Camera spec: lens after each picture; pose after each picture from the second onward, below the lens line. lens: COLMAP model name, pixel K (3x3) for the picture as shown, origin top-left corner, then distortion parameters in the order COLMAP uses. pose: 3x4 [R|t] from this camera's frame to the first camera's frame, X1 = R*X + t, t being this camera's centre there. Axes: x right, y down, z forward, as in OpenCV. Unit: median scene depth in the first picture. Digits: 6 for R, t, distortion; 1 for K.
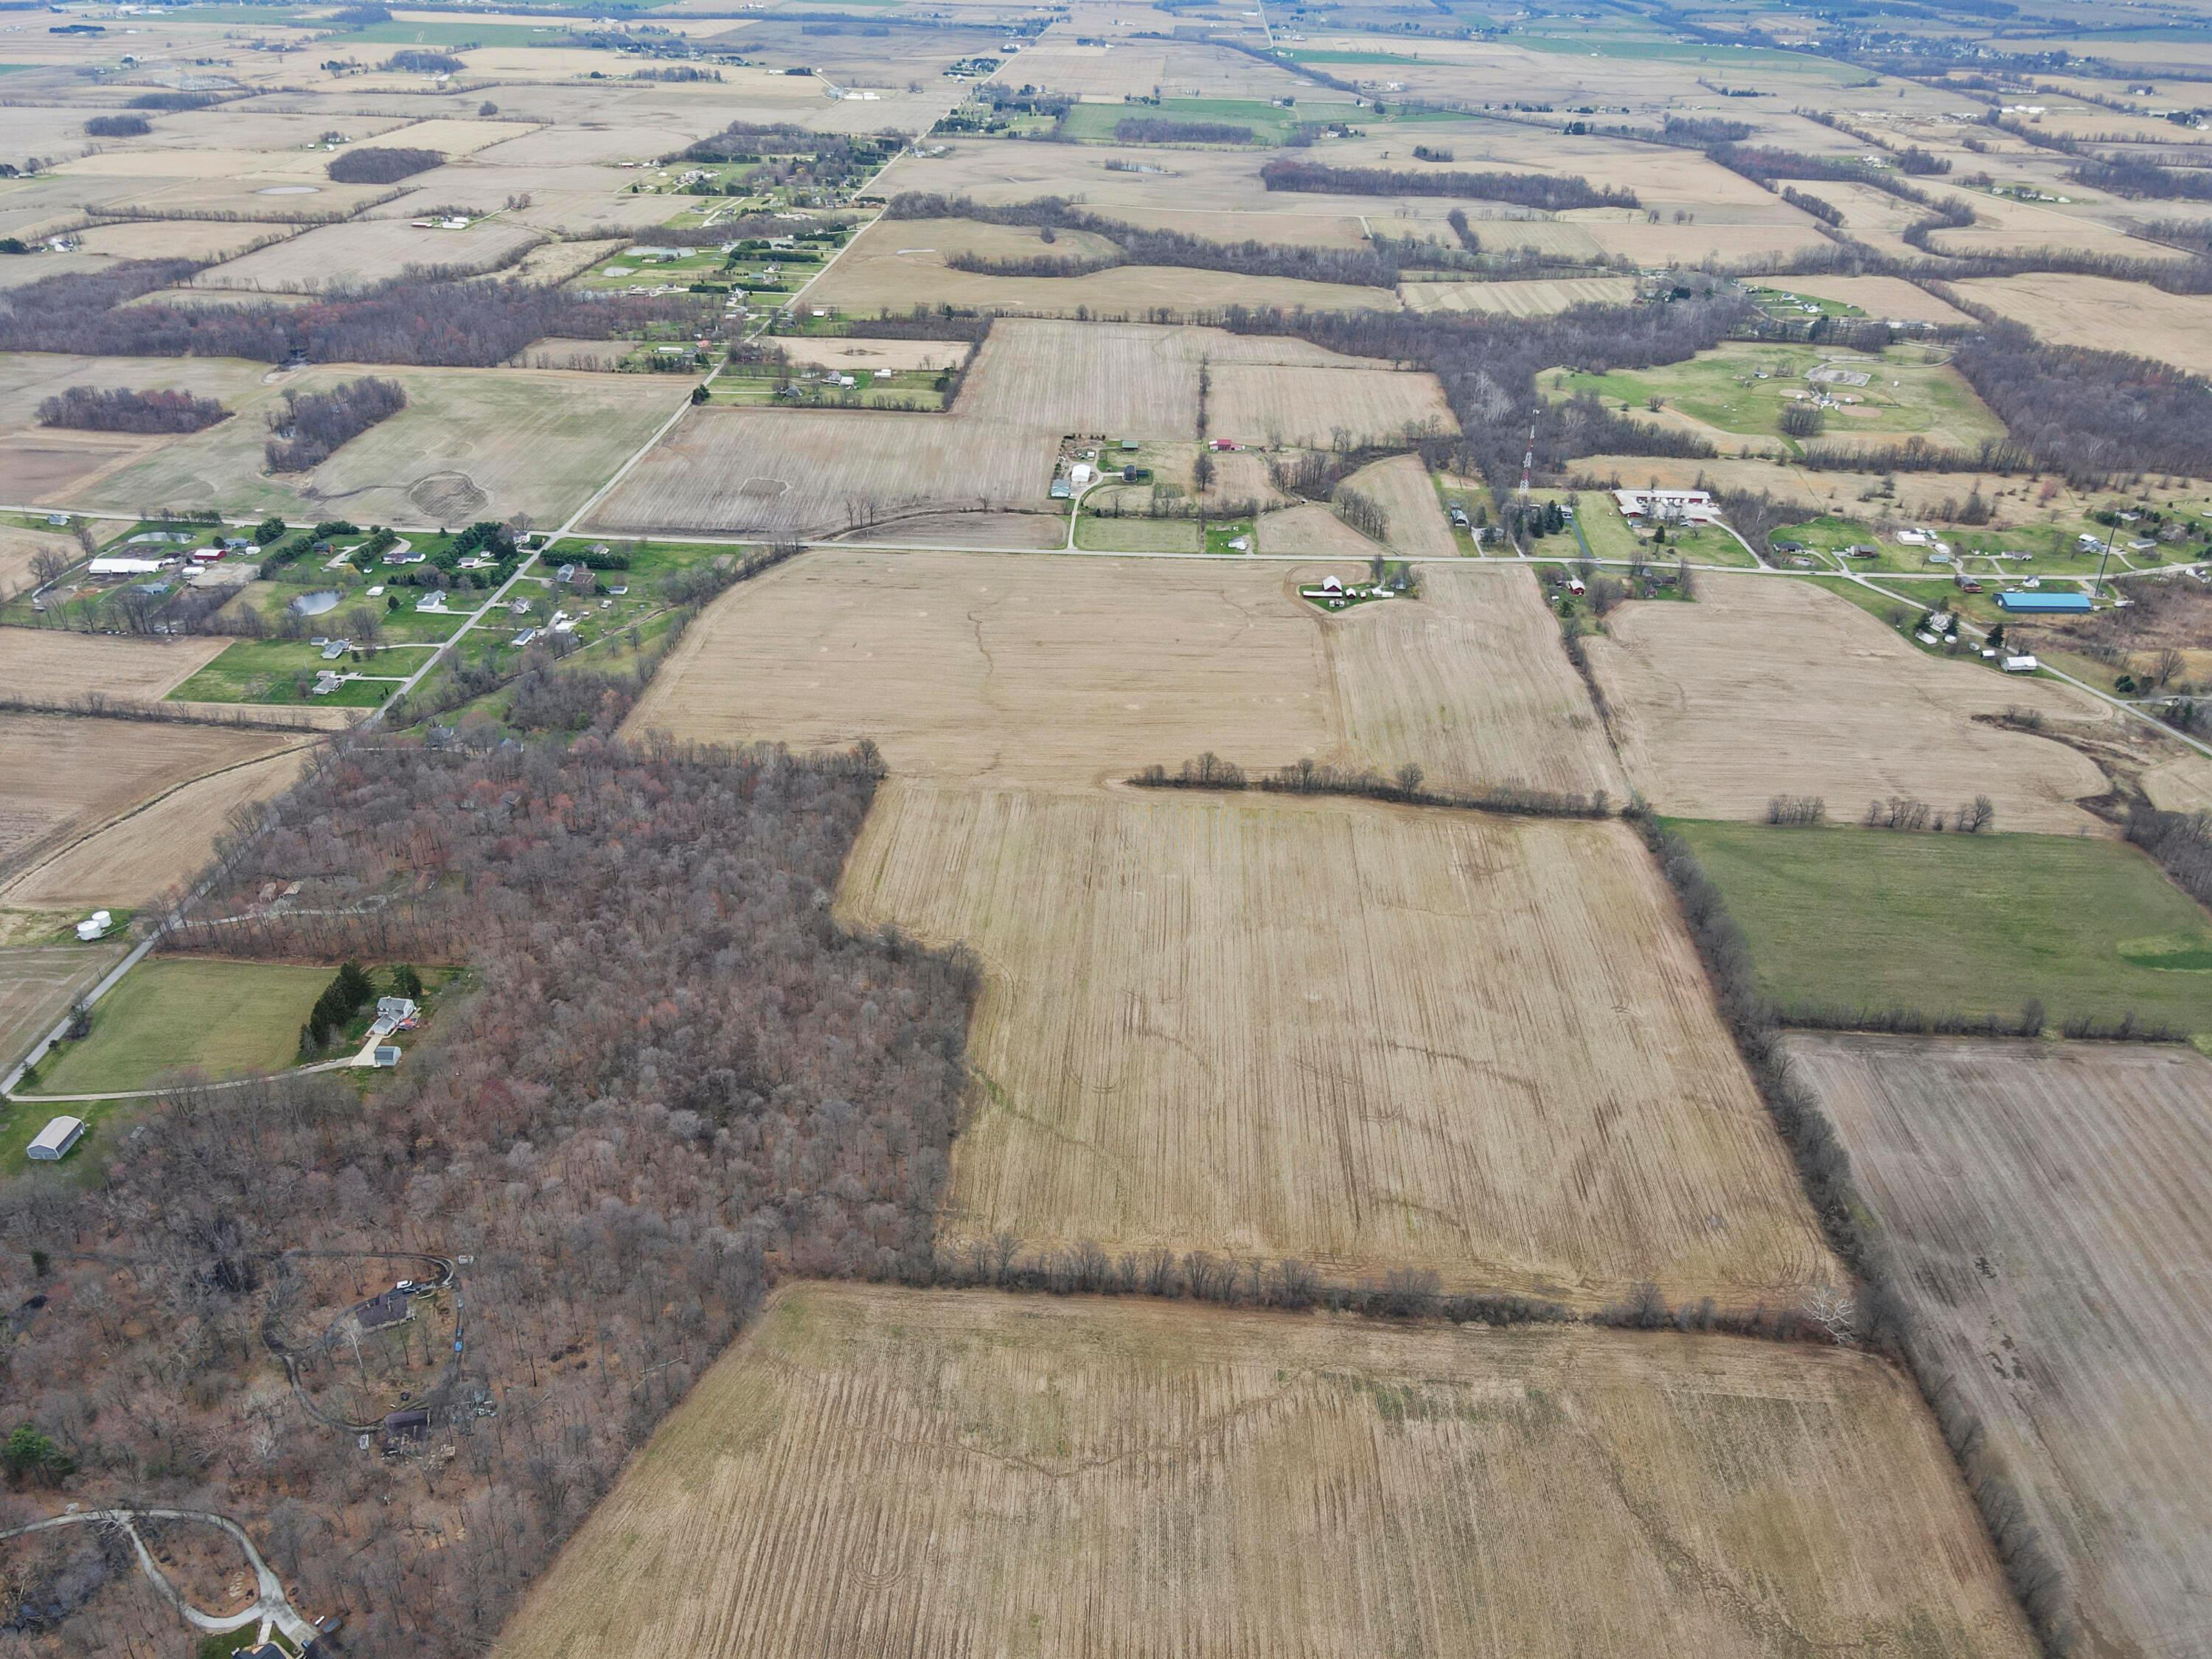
lens RADIAL K [[1612.3, 0, 1100.7], [0, 1612.3, 834.2], [0, 0, 1]] dist [0.011537, 0.010539]
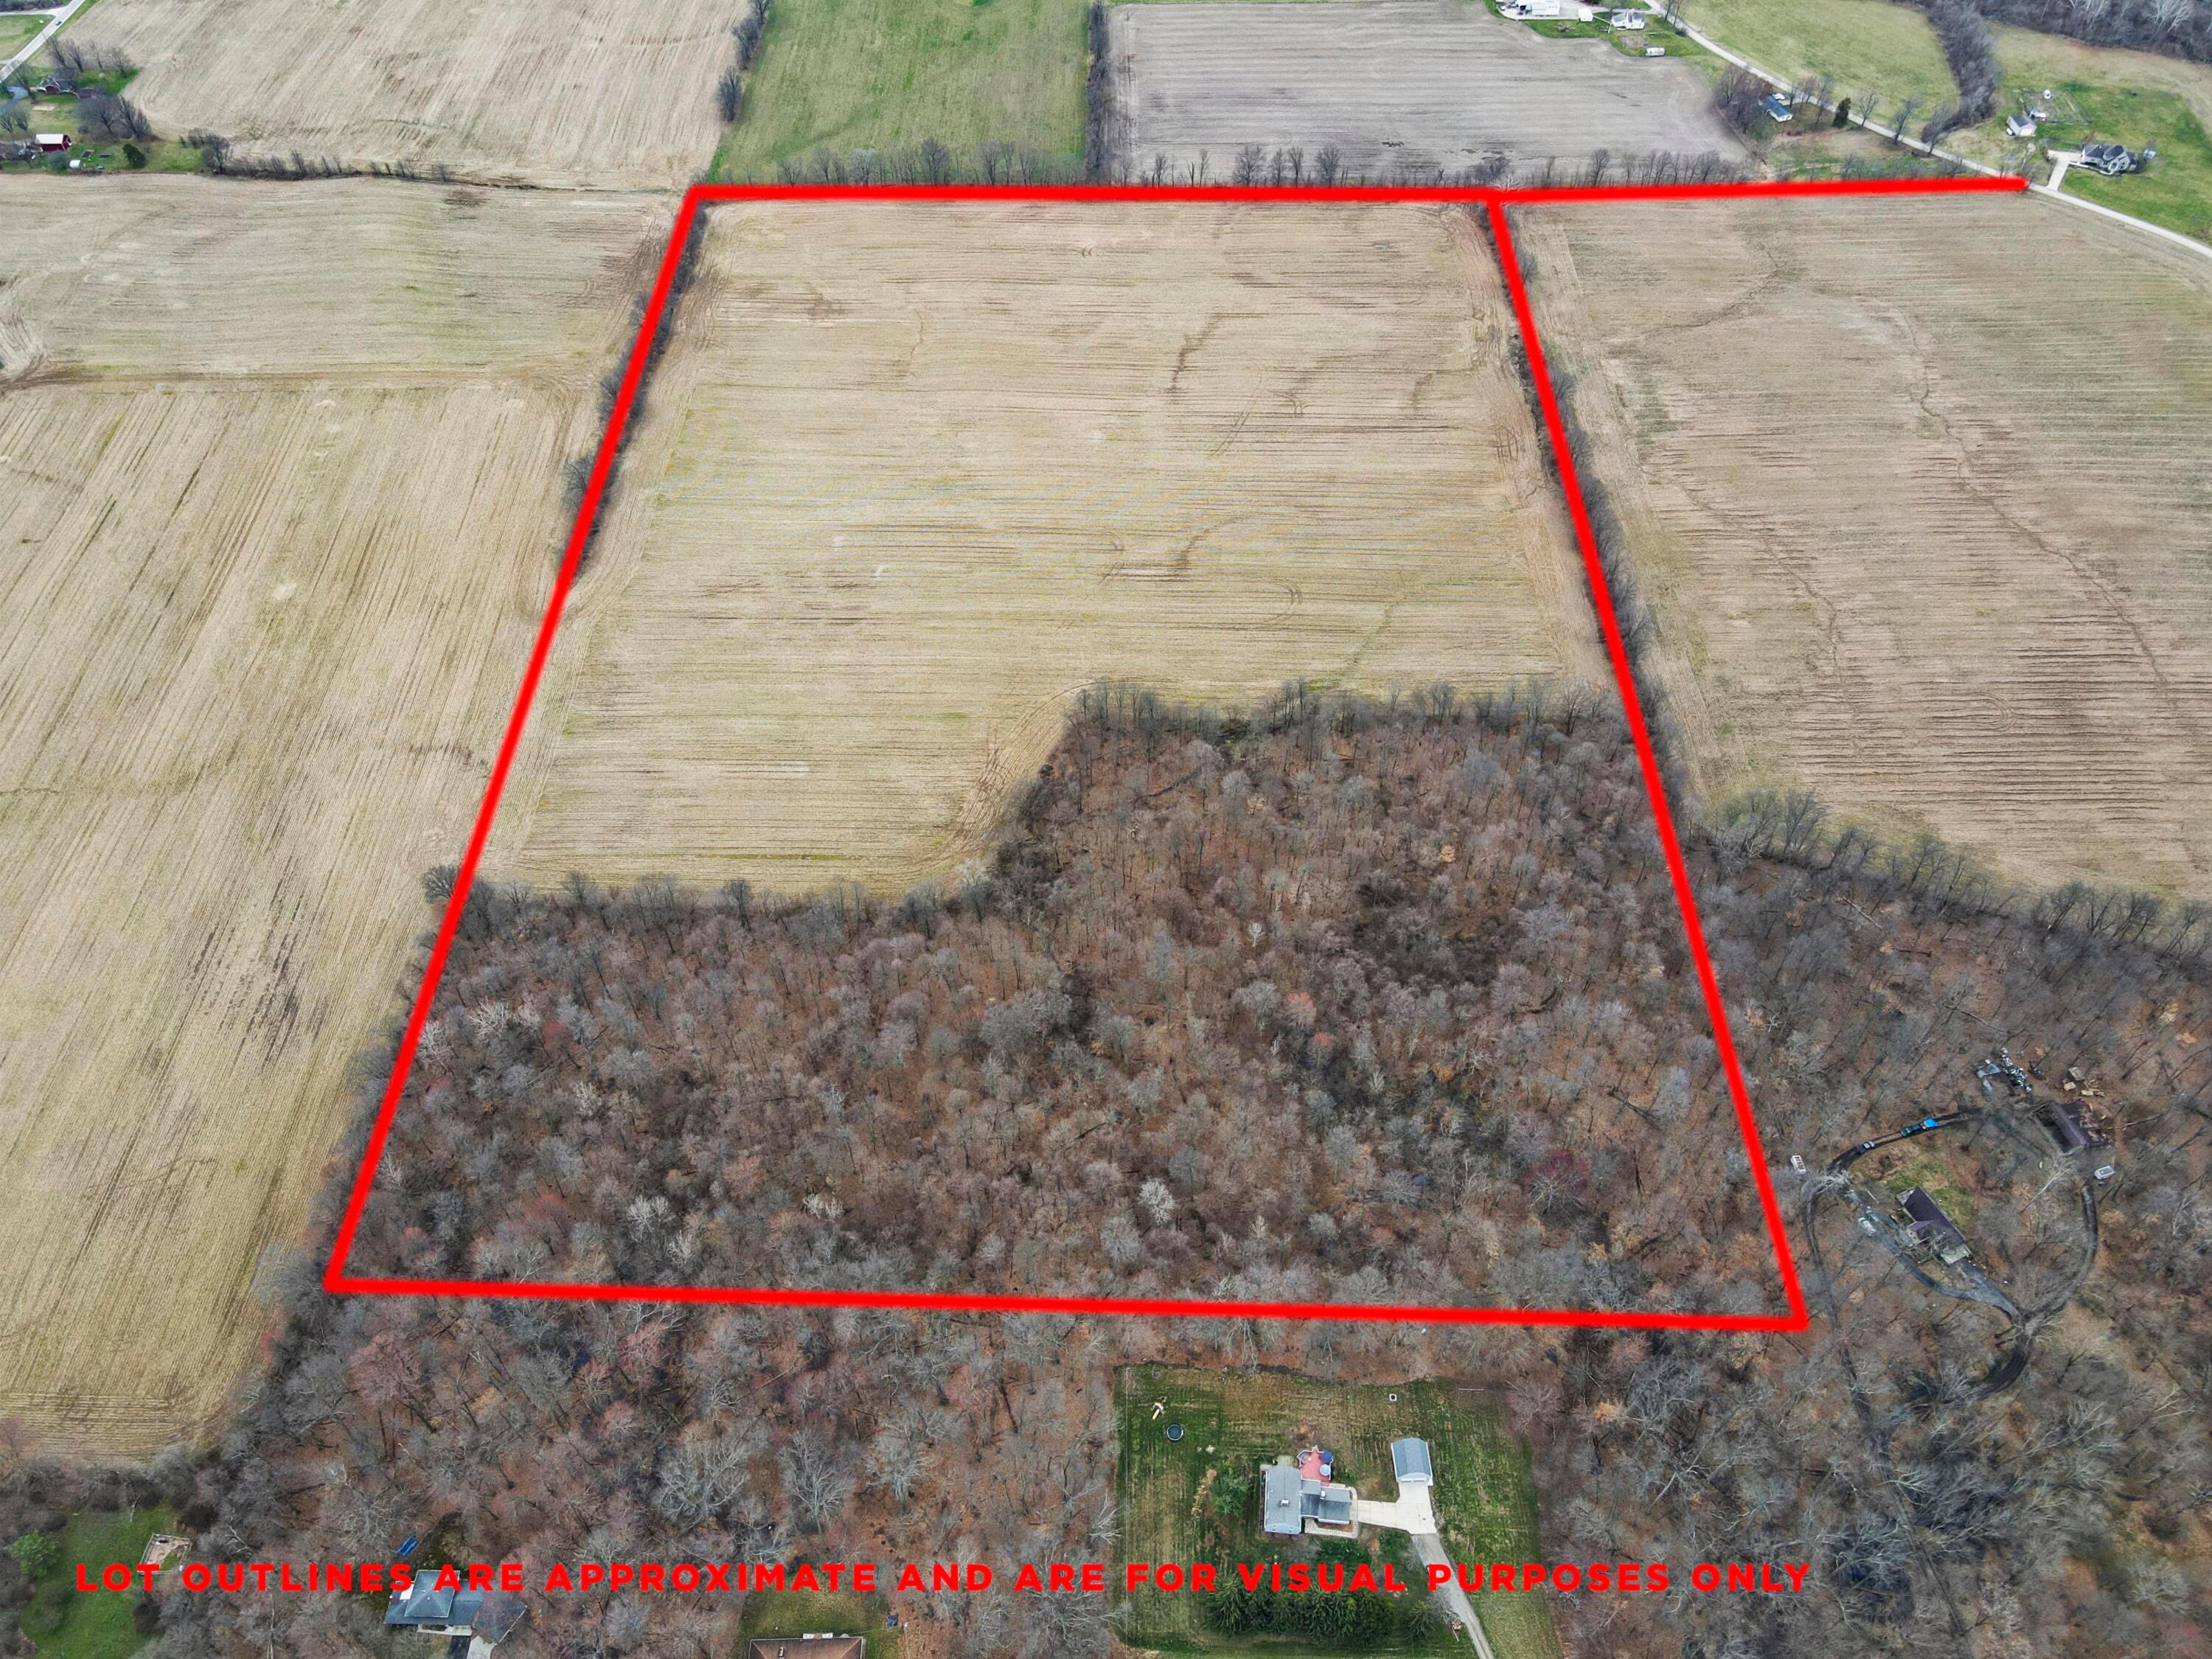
lens RADIAL K [[1612.2, 0, 1101.6], [0, 1612.2, 815.7], [0, 0, 1]] dist [0.022026, 0.001501]
pose [[-0.045311, -0.772700, 0.633153, -0.591216], [0.514477, 0.525238, 0.677819, -0.389391], [-0.856306, 0.356455, 0.373737, 0.774143]]
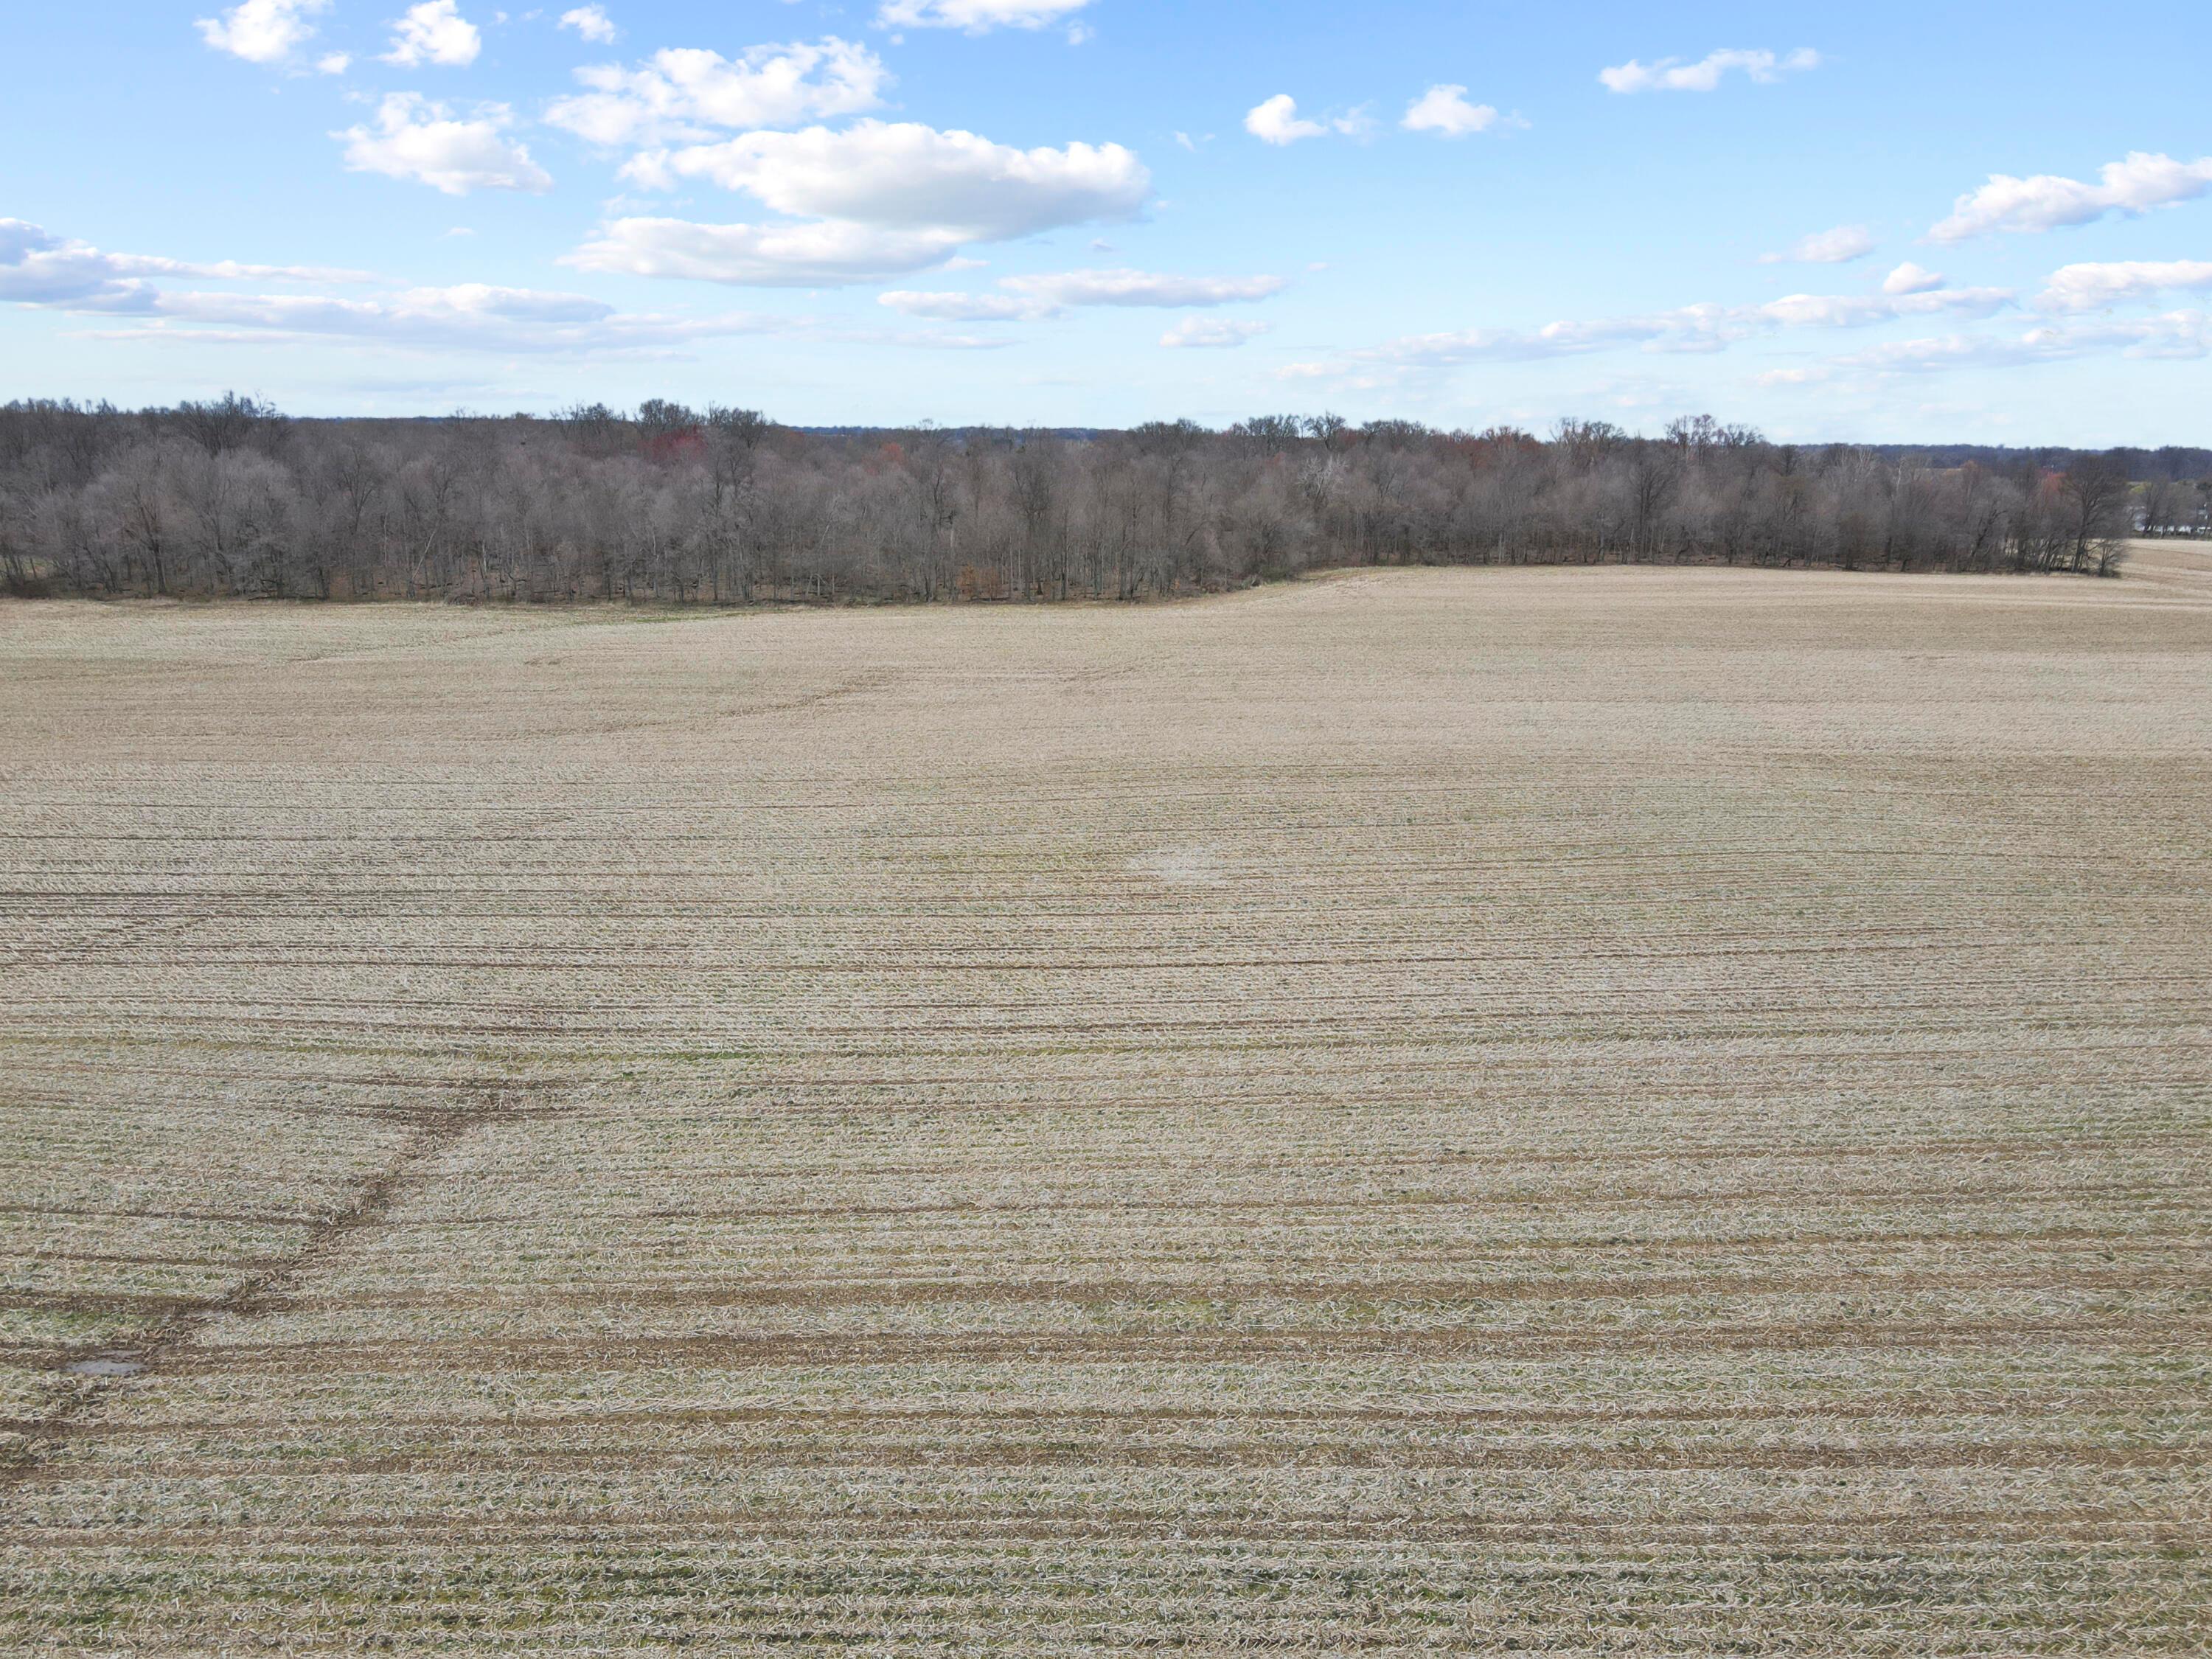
lens RADIAL K [[1612.3, 0, 1100.7], [0, 1612.3, 834.2], [0, 0, 1]] dist [0.011537, 0.010539]
pose [[0.035001, 0.223042, -0.974180, 0.269931], [-0.520336, 0.836300, 0.172779, 0.082078], [0.853244, 0.500853, 0.145328, 1.007363]]
